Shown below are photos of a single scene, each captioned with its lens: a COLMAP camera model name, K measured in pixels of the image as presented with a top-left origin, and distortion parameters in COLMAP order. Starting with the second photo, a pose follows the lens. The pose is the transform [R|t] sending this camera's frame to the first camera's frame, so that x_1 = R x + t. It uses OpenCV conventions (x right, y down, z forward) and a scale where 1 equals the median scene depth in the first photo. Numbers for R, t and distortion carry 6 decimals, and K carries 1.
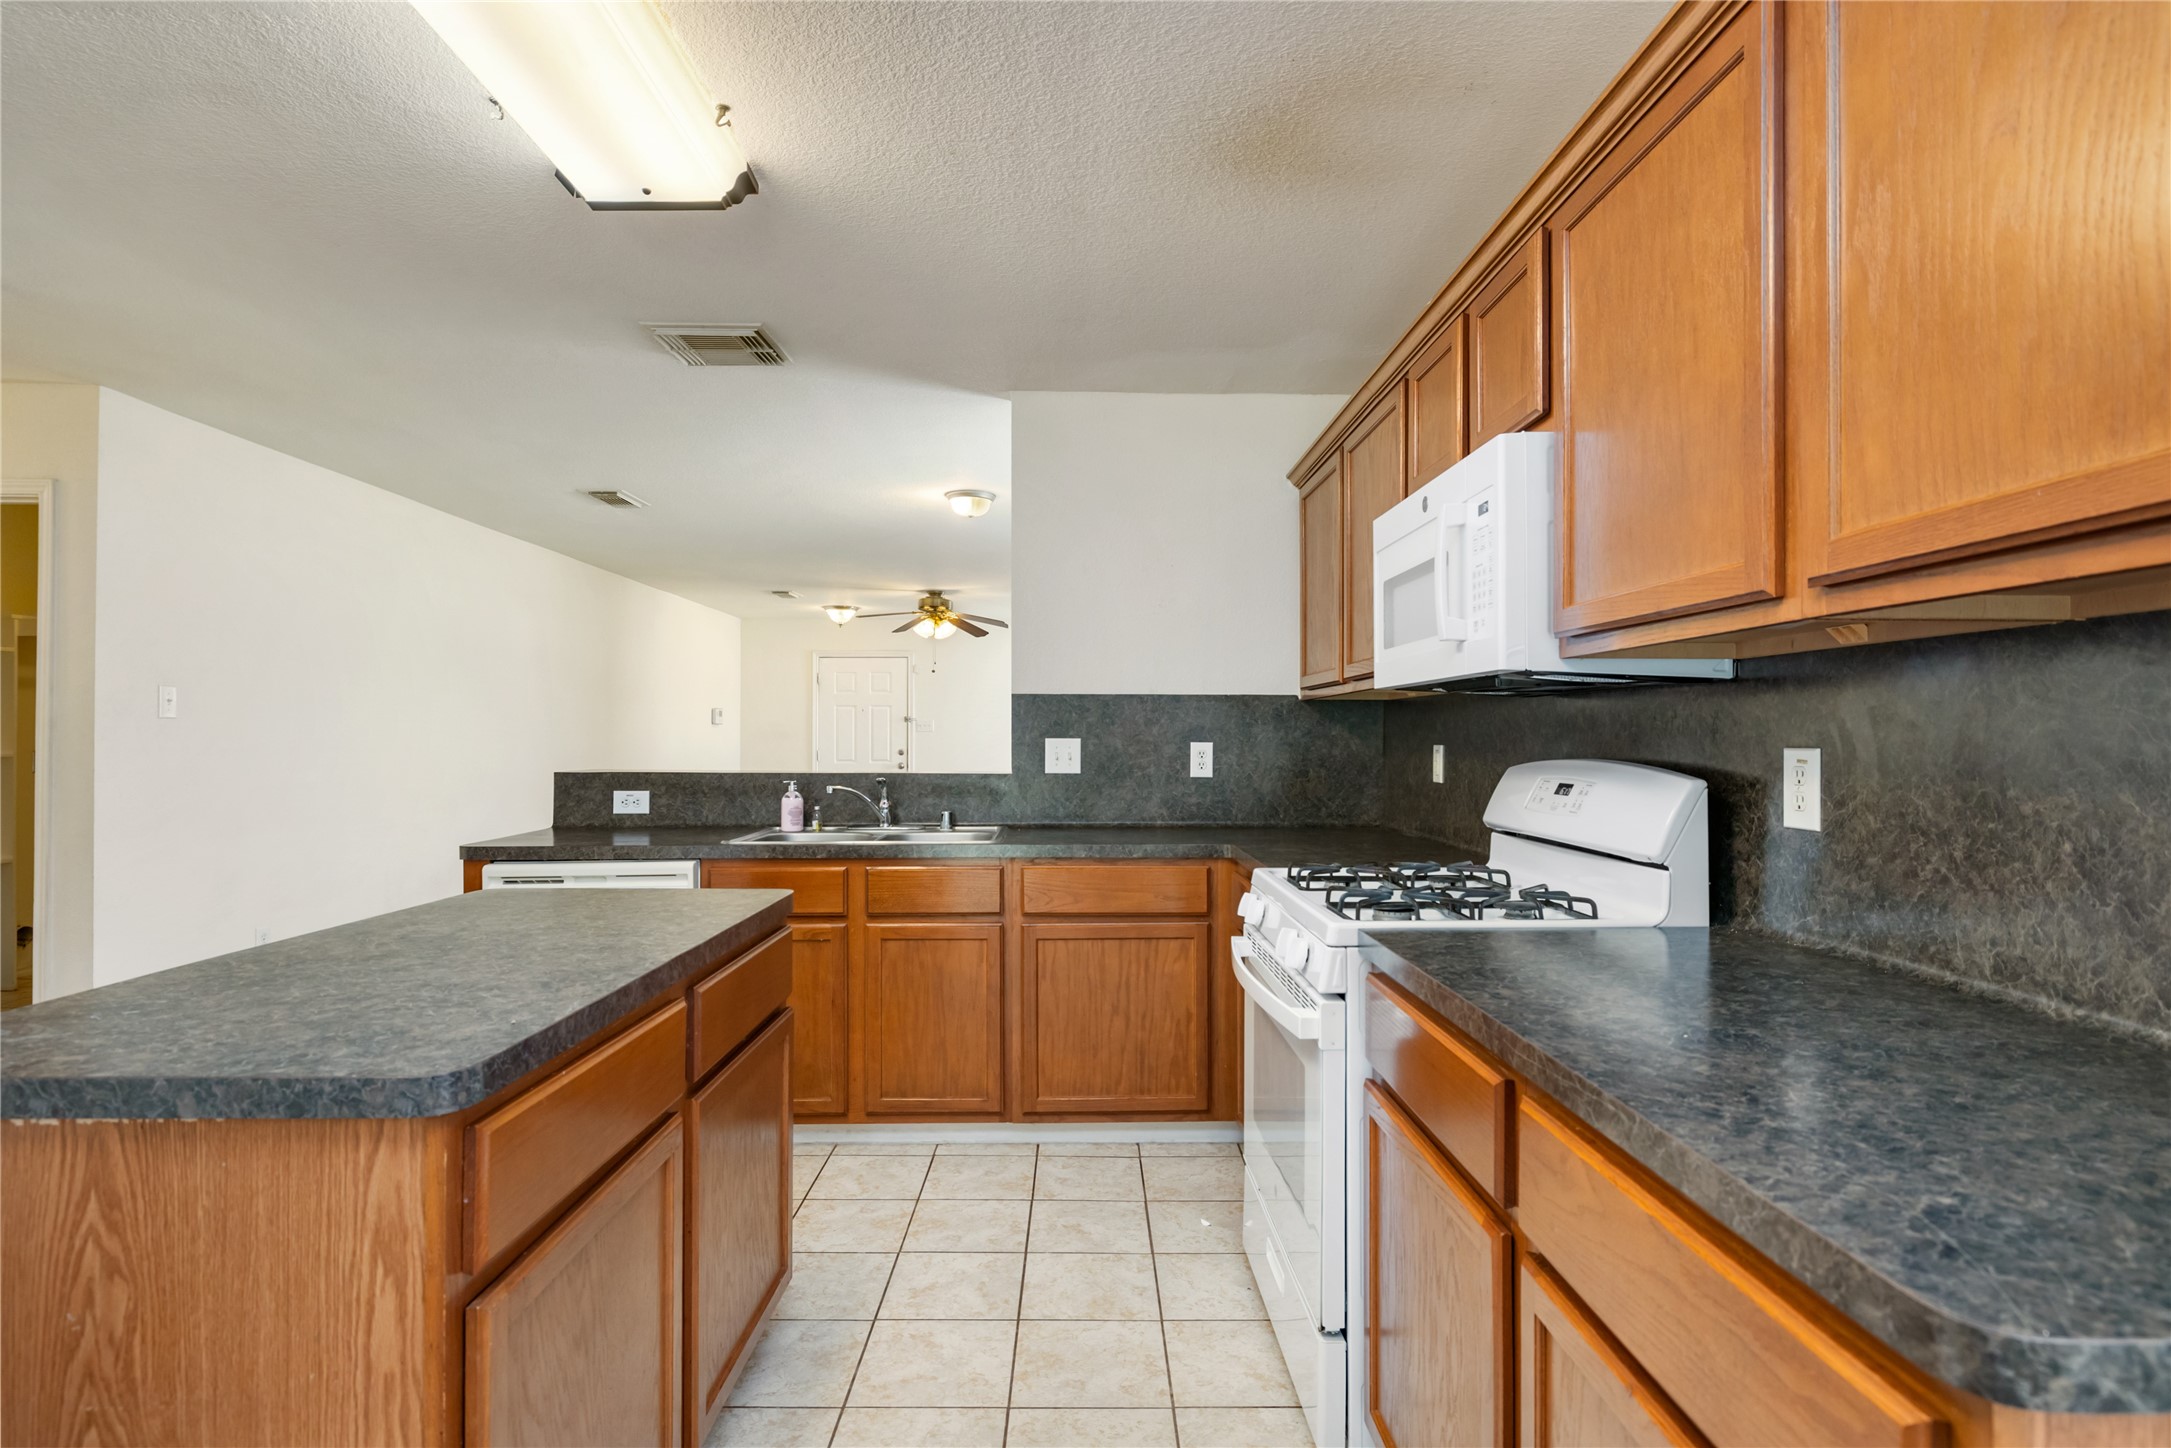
lens RADIAL K [[1111.7, 0, 1084.0], [0, 1111.7, 732.2], [0, 0, 1]] dist [-0.001327, 0.001753]
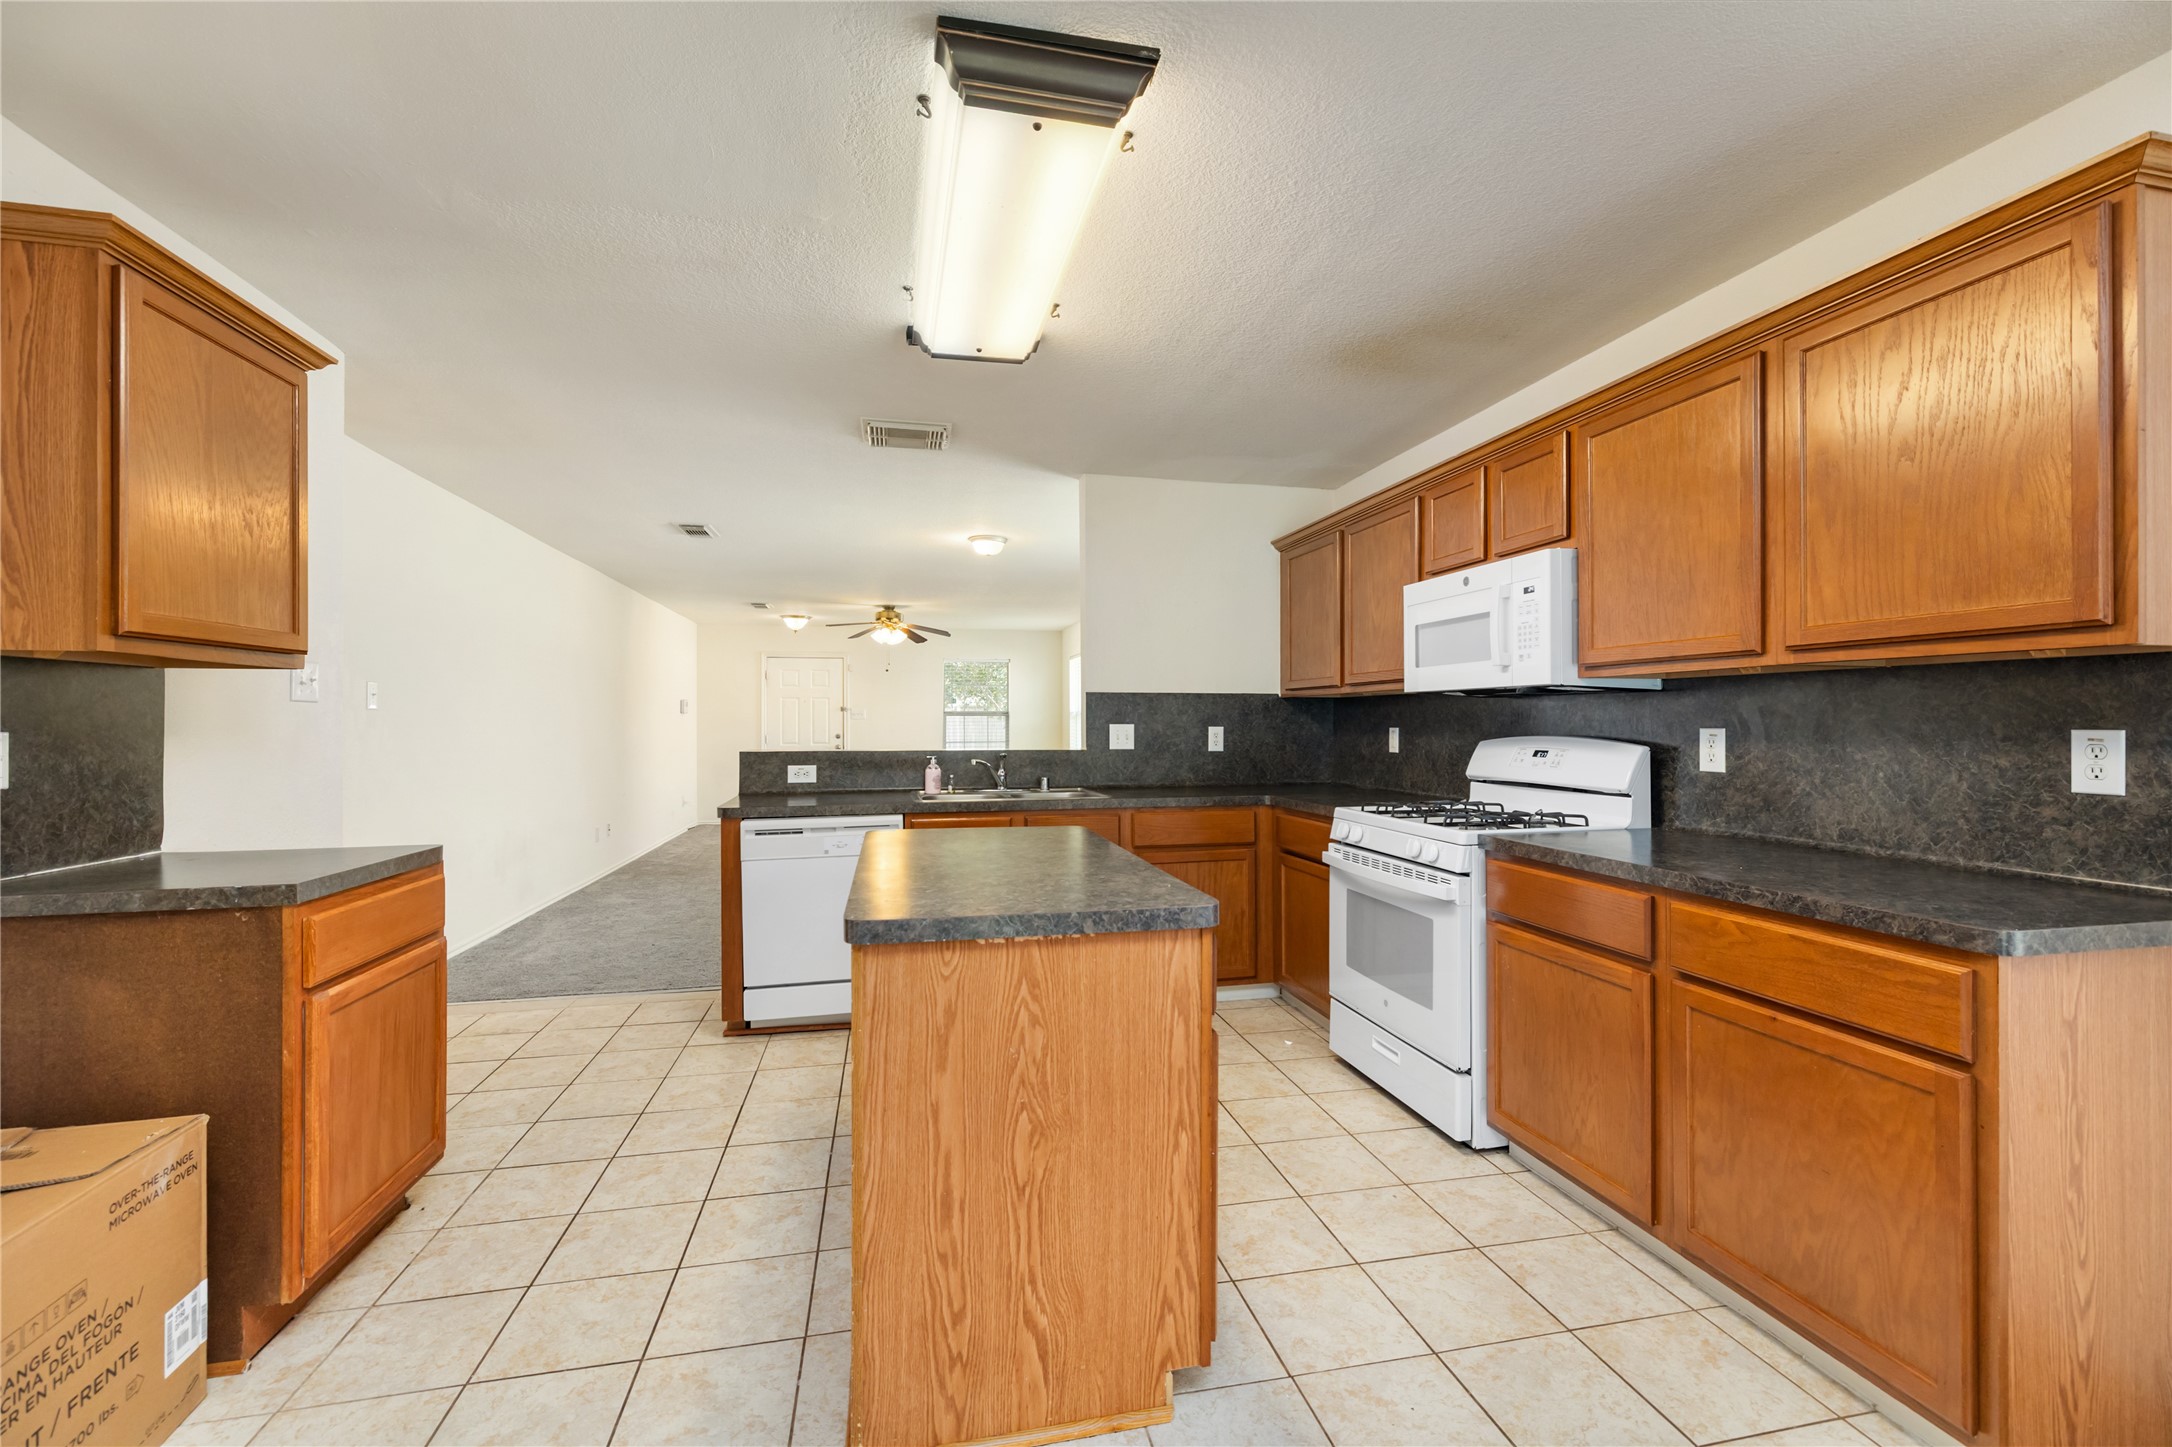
lens RADIAL K [[922.1, 0, 1090.7], [0, 922.1, 719.1], [0, 0, 1]] dist [0.004355, -0.000365]
pose [[0.978791, -0.001504, 0.204856, -0.495137], [0.001427, 0.999999, 0.000523, -0.002346], [-0.204856, -0.000220, 0.978792, -0.214885]]
